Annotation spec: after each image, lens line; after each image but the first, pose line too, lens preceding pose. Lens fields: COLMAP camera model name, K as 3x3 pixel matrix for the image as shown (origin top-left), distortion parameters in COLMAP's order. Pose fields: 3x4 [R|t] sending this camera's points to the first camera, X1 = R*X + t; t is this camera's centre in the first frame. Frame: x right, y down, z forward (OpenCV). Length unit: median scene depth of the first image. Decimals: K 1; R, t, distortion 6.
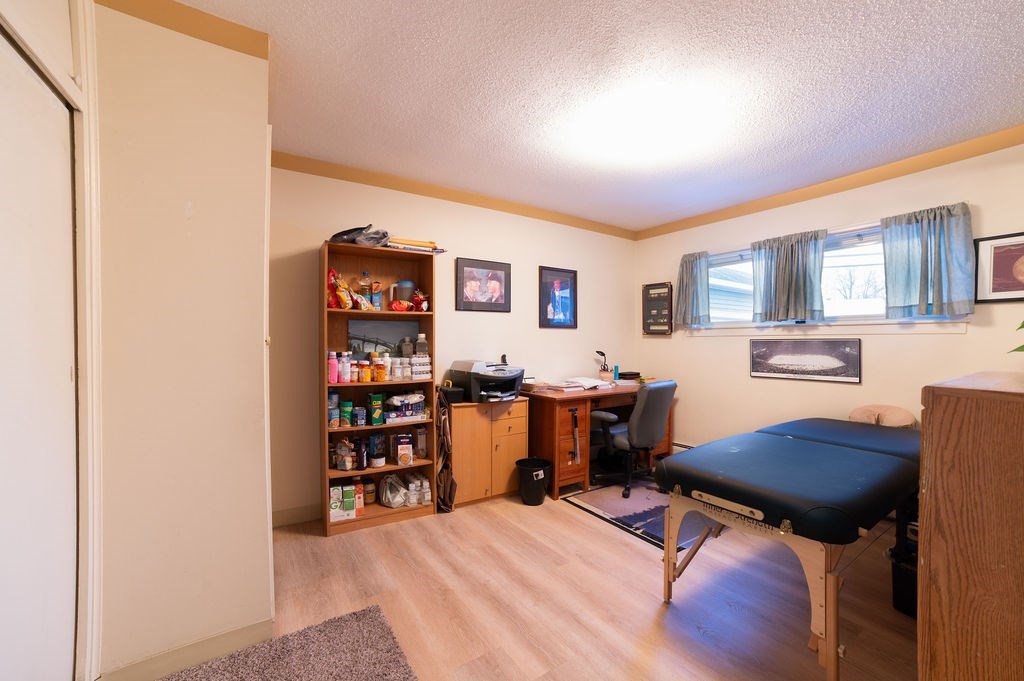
lens RADIAL K [[395.8, 0, 512.0], [0, 395.8, 340.5], [0, 0, 1]] dist [-0.000122, -0.000009]
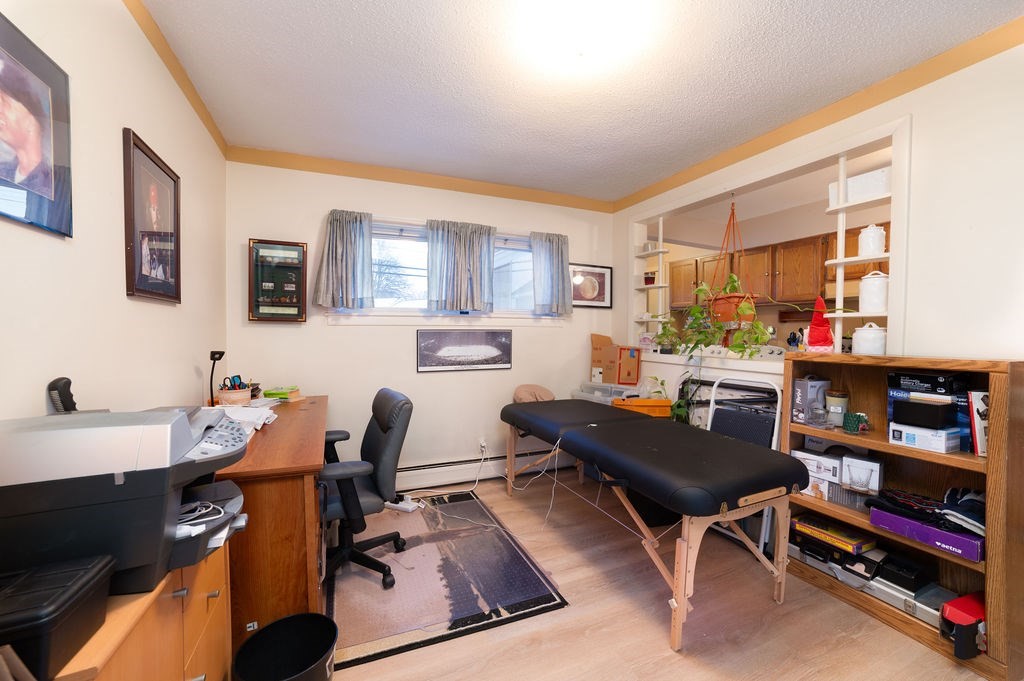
lens RADIAL K [[421.3, 0, 512.0], [0, 421.3, 340.5], [0, 0, 1]] dist [-0.000159, 0.000007]
pose [[0.209857, -0.020114, 0.977525, -0.280851], [-0.004775, 0.999755, 0.021596, -0.000521], [-0.977721, -0.009200, 0.209709, 0.632642]]
